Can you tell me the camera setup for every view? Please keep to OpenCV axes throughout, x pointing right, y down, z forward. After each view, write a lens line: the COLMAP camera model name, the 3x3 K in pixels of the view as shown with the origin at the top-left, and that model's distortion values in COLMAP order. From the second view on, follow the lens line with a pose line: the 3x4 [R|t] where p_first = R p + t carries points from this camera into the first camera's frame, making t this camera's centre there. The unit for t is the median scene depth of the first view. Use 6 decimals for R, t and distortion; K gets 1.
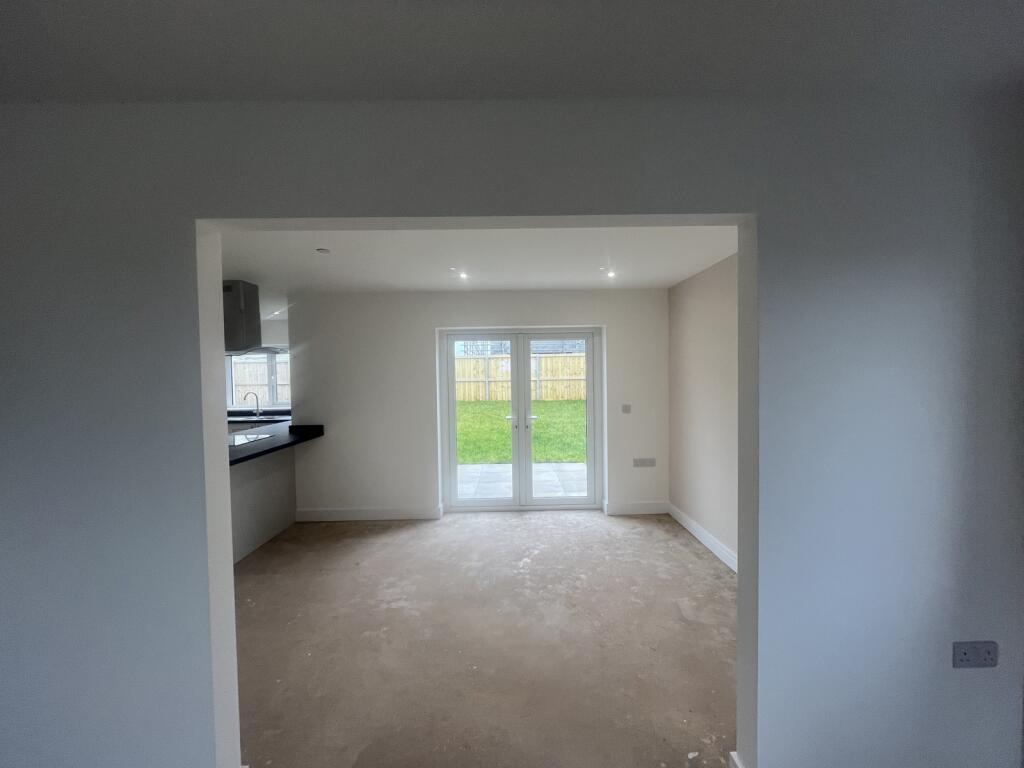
lens RADIAL K [[413.1, 0, 514.9], [0, 413.1, 385.7], [0, 0, 1]] dist [-0.002702, 0.000354]
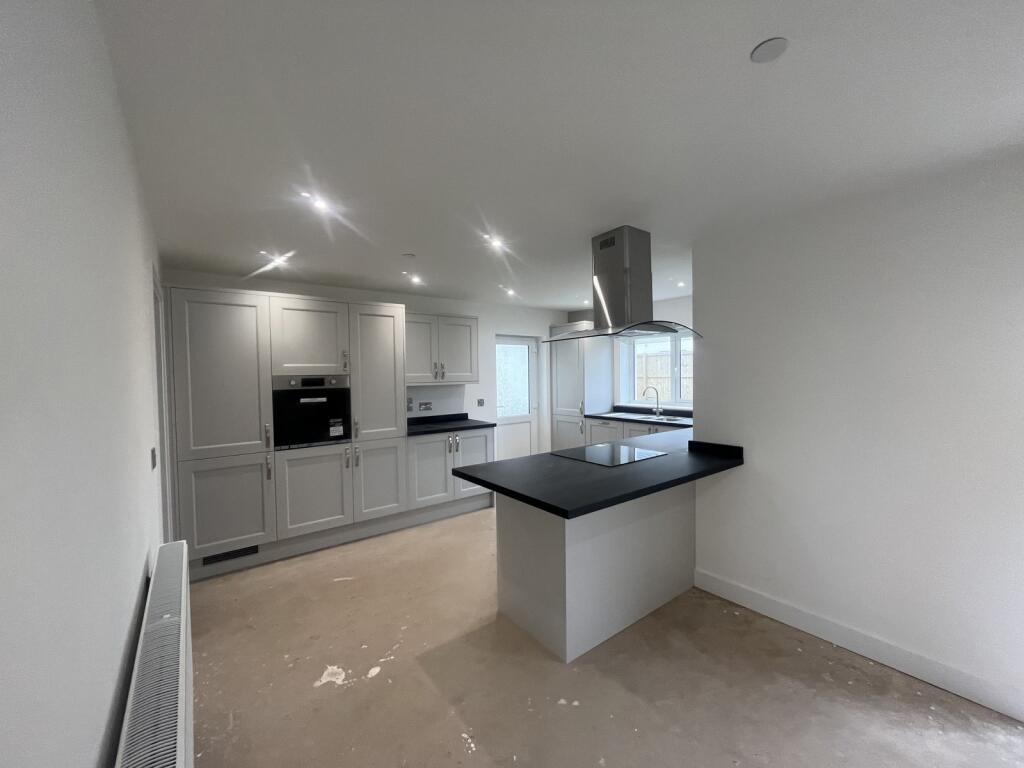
lens RADIAL K [[413.1, 0, 510.9], [0, 413.1, 389.5], [0, 0, 1]] dist [-0.002702, 0.000354]
pose [[0.596358, 0.036293, -0.801897, -0.140309], [-0.015591, 0.999313, 0.033632, -0.002366], [0.802567, -0.007554, 0.596514, 0.280205]]
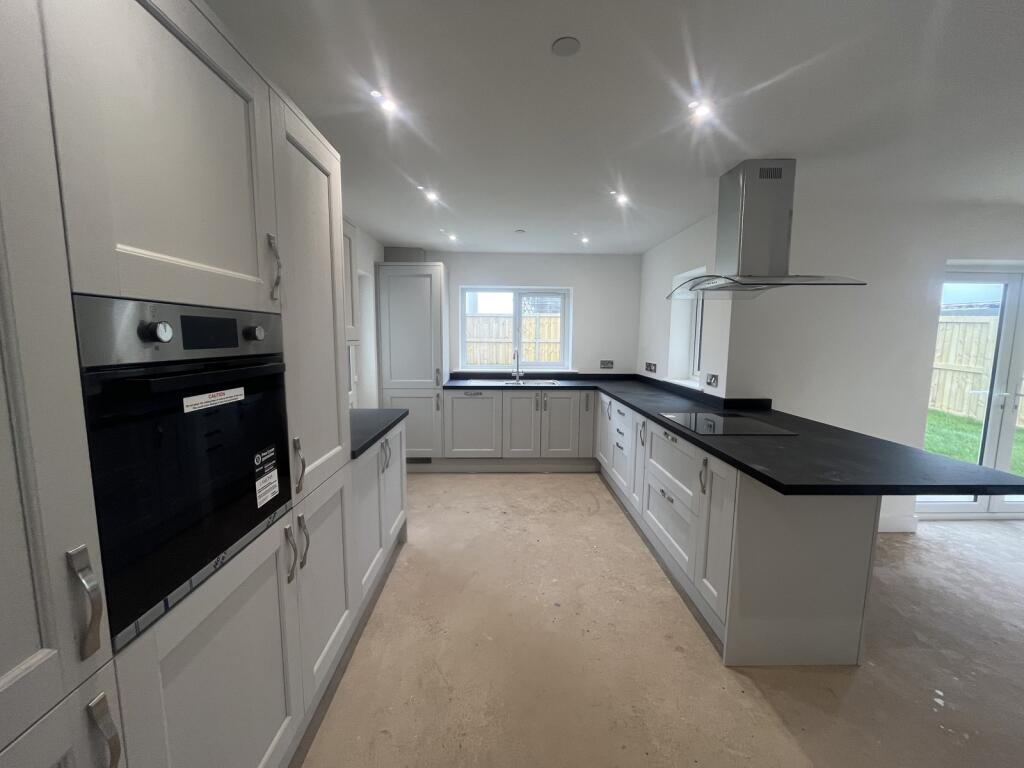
lens RADIAL K [[413.1, 0, 510.7], [0, 413.1, 389.4], [0, 0, 1]] dist [-0.002702, 0.000354]
pose [[0.999734, 0.019674, 0.012045, -0.680957], [-0.020777, 0.994805, 0.099654, 0.015241], [-0.010021, -0.099878, 0.994949, 0.243821]]
